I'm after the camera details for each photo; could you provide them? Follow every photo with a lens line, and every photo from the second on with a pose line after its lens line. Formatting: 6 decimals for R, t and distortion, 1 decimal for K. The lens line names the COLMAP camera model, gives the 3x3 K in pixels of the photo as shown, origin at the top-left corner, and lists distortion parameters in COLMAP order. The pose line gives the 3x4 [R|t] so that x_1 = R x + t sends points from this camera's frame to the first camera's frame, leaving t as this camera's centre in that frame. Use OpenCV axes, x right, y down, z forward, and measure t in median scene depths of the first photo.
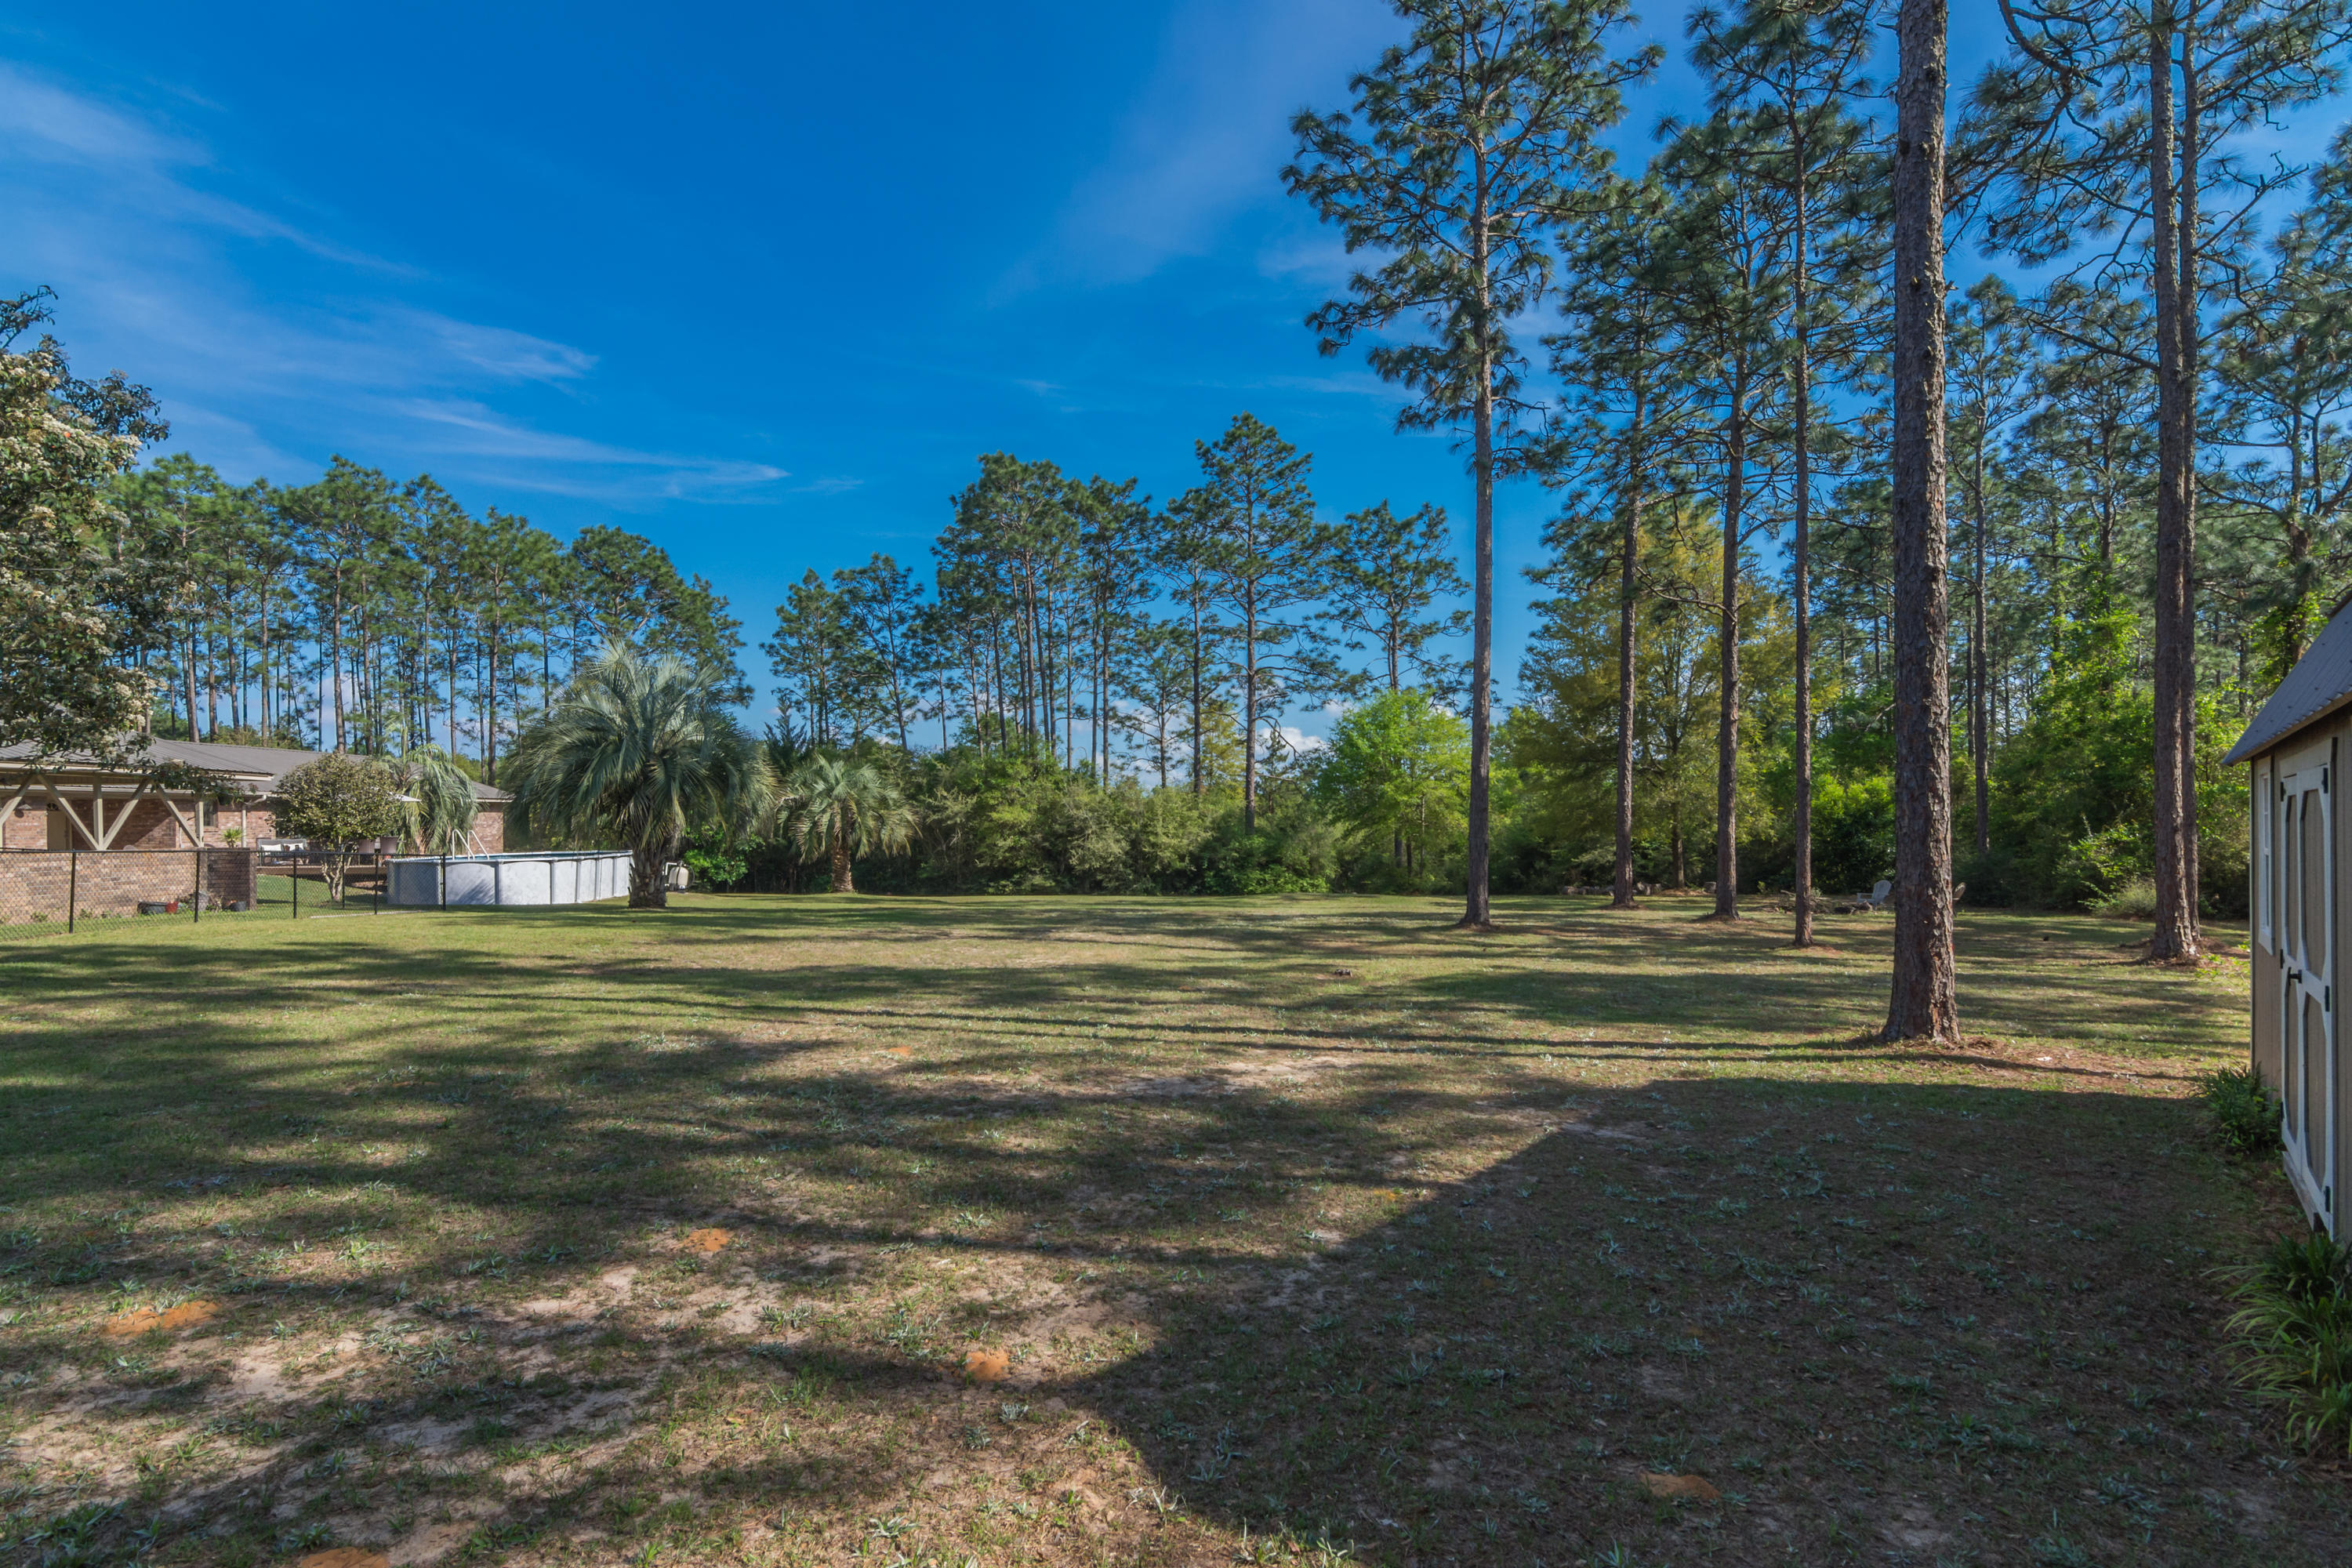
lens RADIAL K [[1400.1, 0, 1175.9], [0, 1400.1, 791.4], [0, 0, 1]] dist [0.000090, -0.002026]
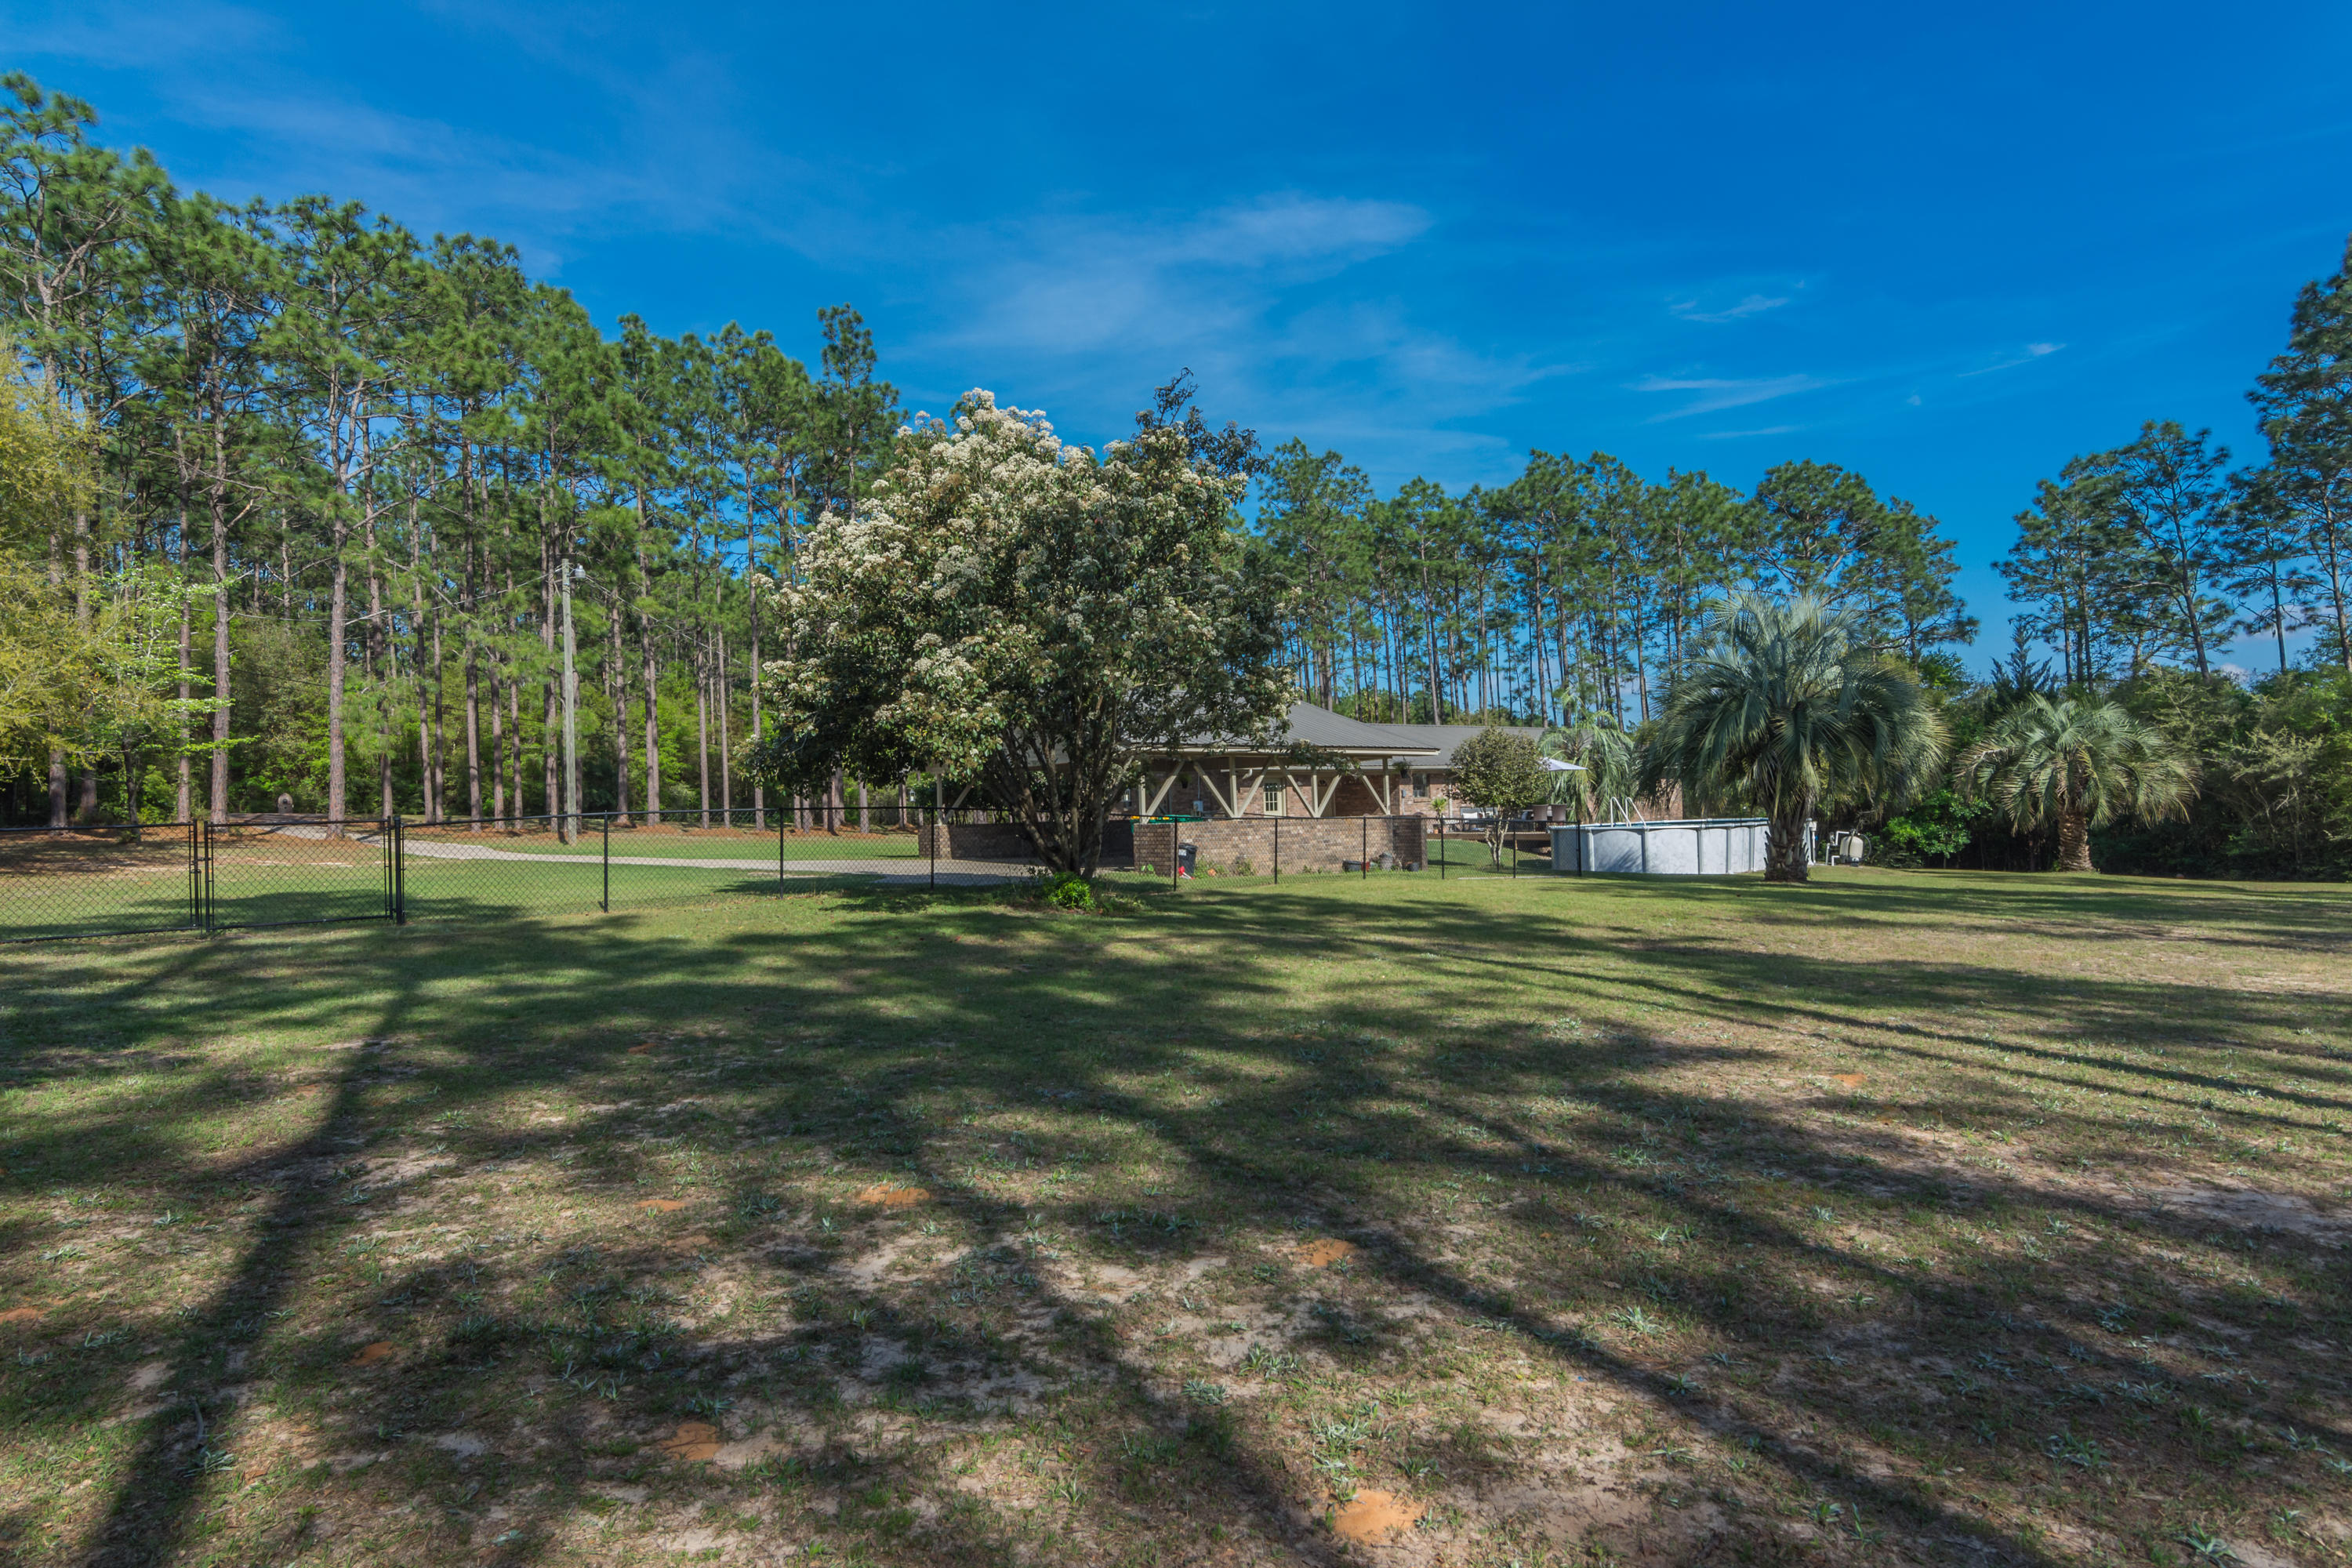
lens RADIAL K [[1400.1, 0, 1176.2], [0, 1400.1, 789.3], [0, 0, 1]] dist [0.000090, -0.002026]
pose [[0.551988, -0.020085, -0.833610, 0.135259], [0.035946, 0.999354, -0.000277, 0.009938], [0.833077, -0.029812, 0.552353, 0.169469]]
